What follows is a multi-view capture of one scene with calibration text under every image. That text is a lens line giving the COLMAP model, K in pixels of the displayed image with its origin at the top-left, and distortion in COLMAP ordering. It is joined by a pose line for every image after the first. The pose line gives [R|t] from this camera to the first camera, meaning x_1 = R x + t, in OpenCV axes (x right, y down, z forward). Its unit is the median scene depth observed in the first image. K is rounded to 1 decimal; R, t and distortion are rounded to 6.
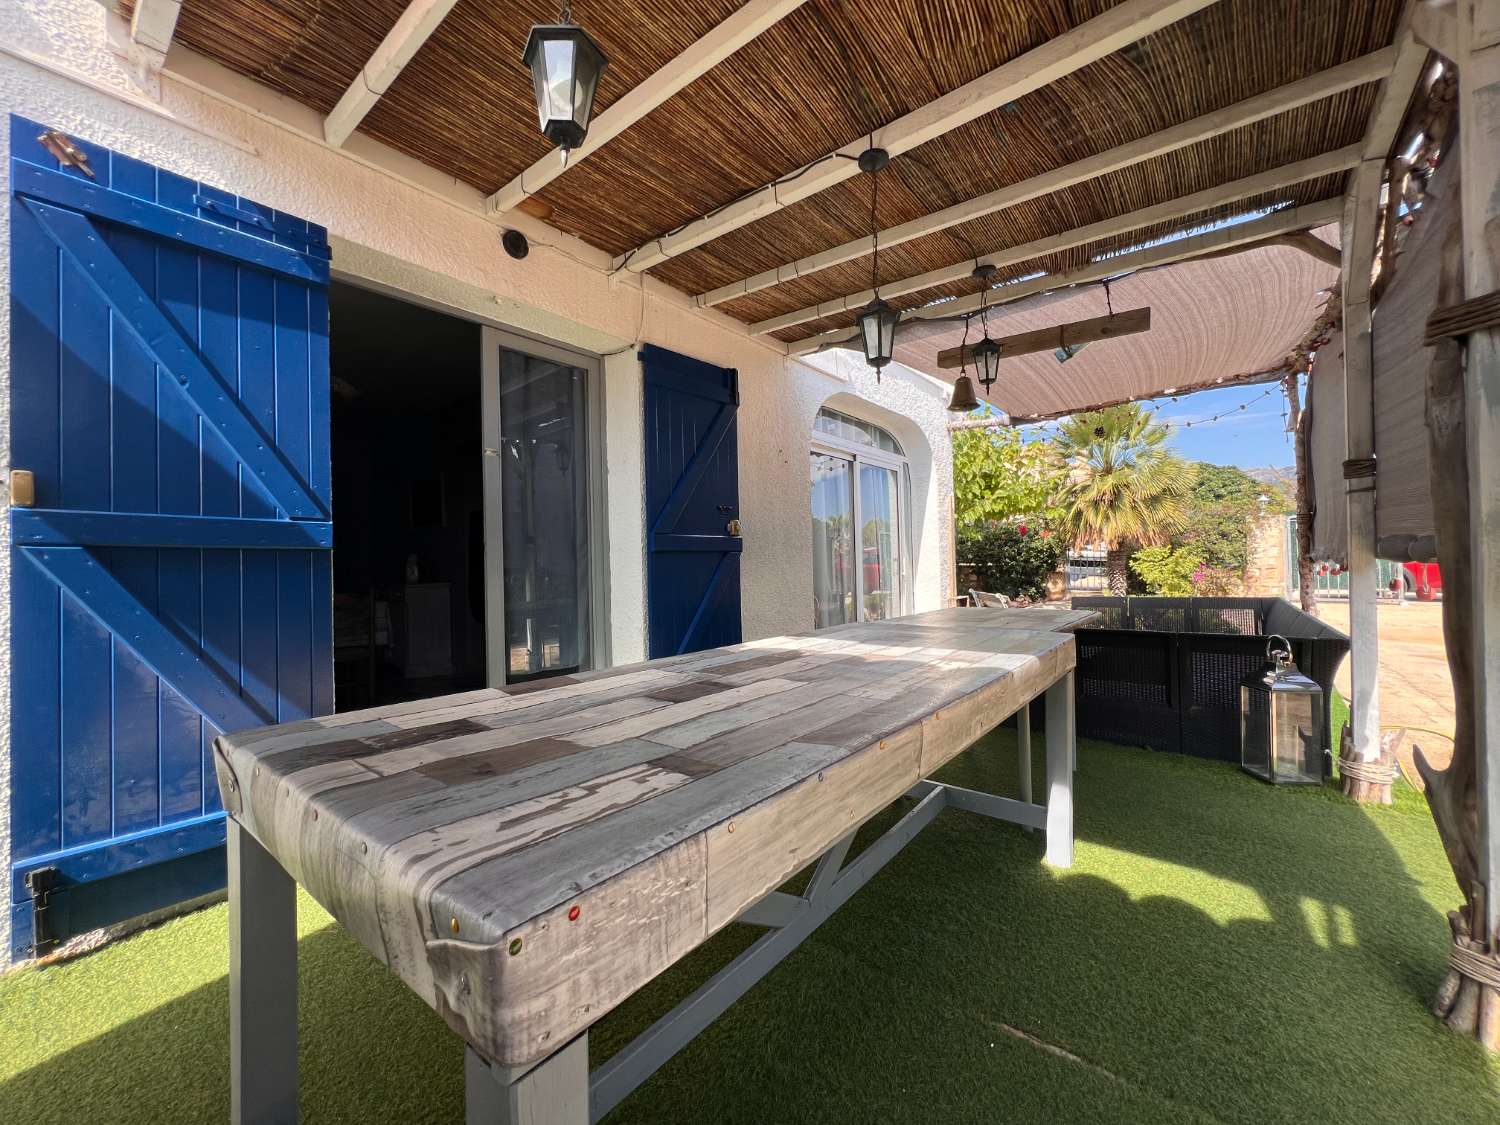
lens RADIAL K [[606.2, 0, 749.6], [0, 606.2, 555.8], [0, 0, 1]] dist [-0.000920, 0.000420]
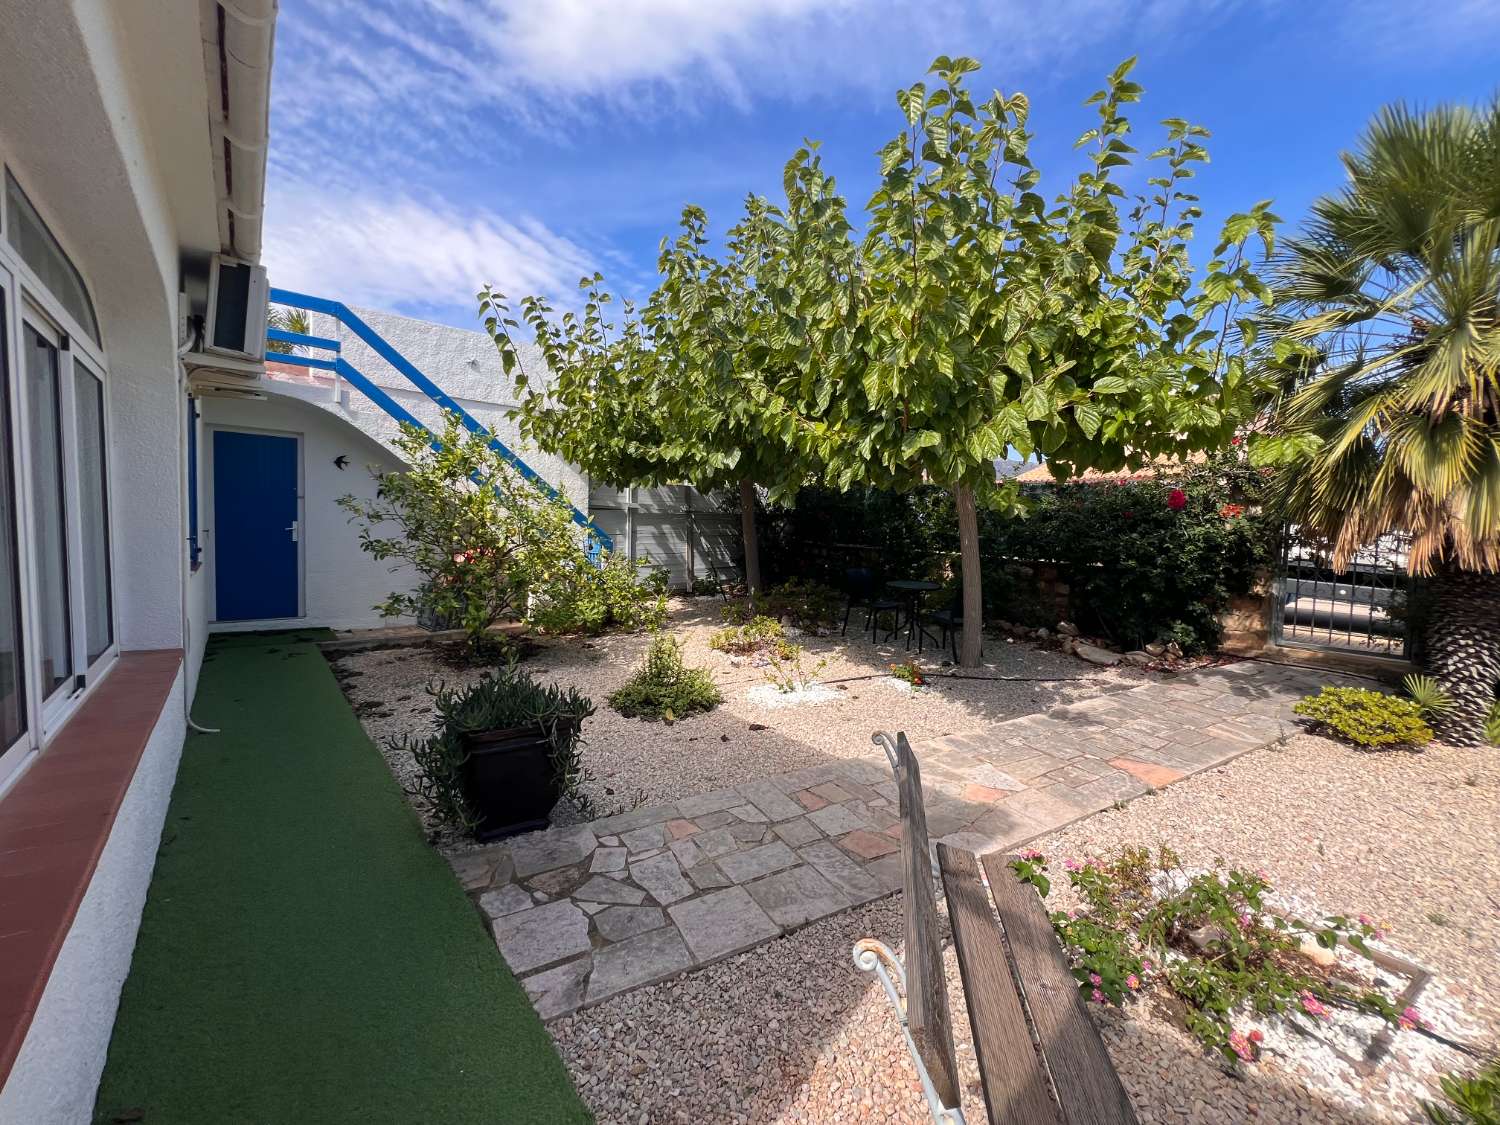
lens RADIAL K [[606.2, 0, 749.6], [0, 606.2, 555.8], [0, 0, 1]] dist [-0.000920, 0.000420]
pose [[0.980482, 0.059376, -0.187429, 0.263659], [-0.047619, 0.996641, 0.066621, -0.017634], [0.190755, -0.056395, 0.980016, 0.574224]]
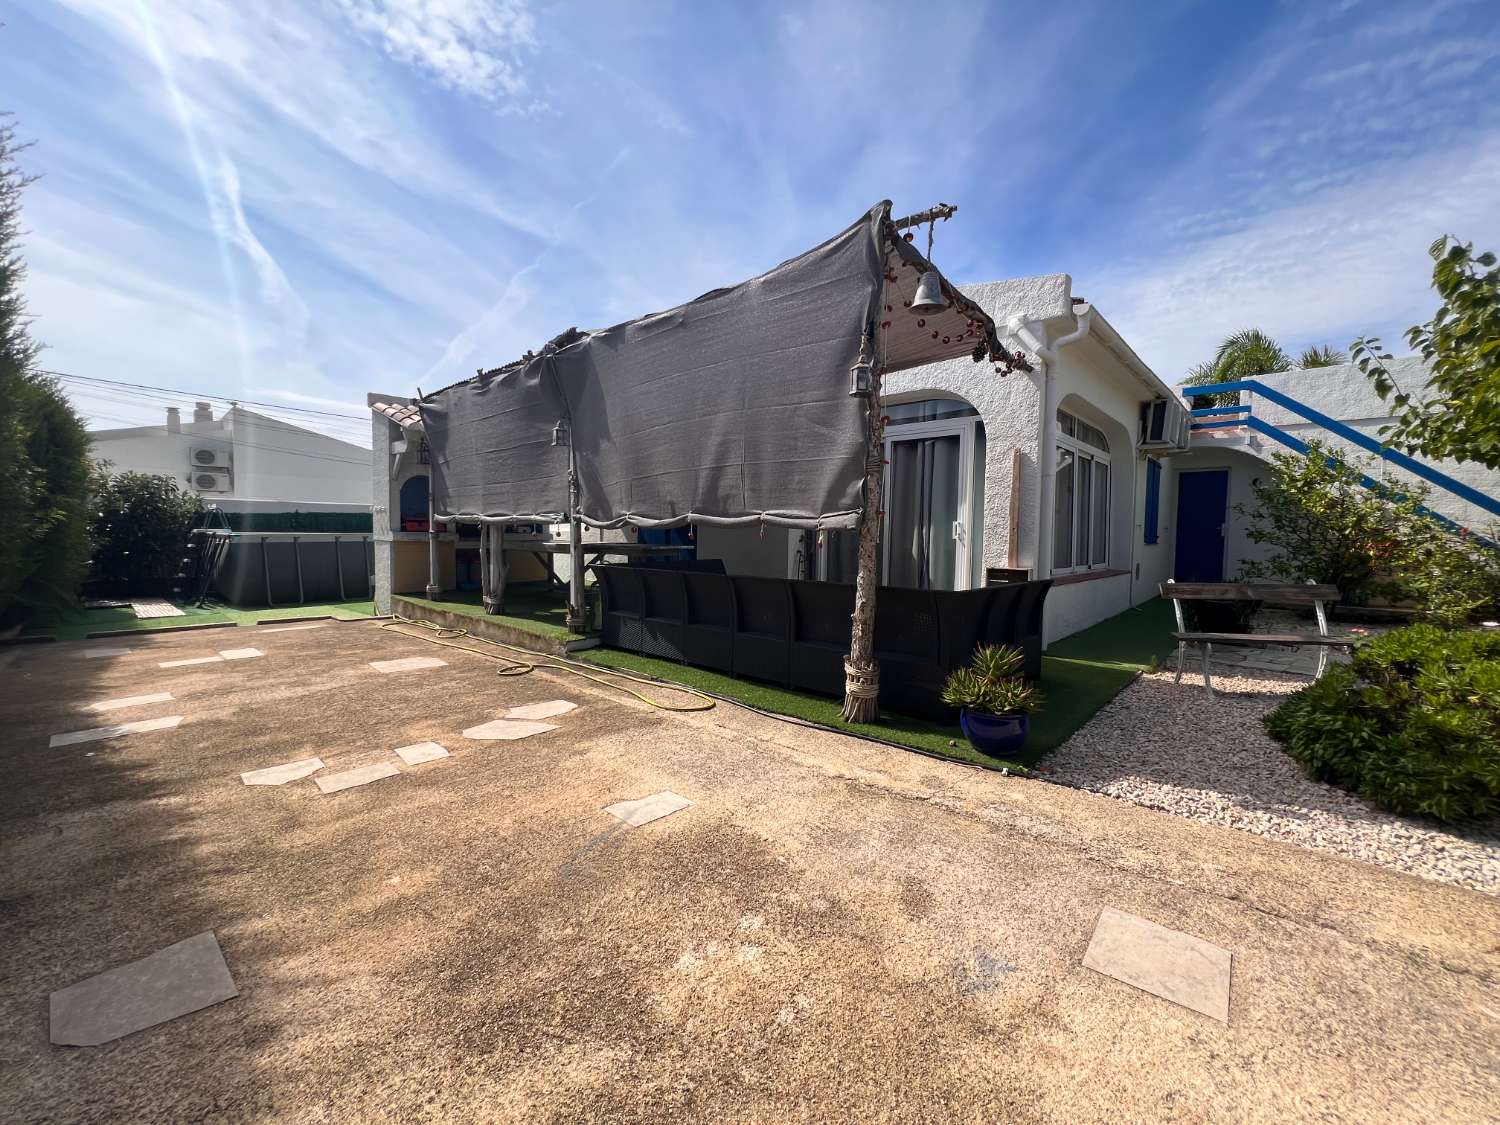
lens RADIAL K [[605.4, 0, 747.6], [0, 605.4, 556.7], [0, 0, 1]] dist [0.002127, 0.000191]
pose [[-0.059191, 0.064662, -0.996150, 0.698103], [0.002078, 0.997906, 0.064653, -0.000813], [0.998245, 0.001757, -0.059201, 0.393327]]
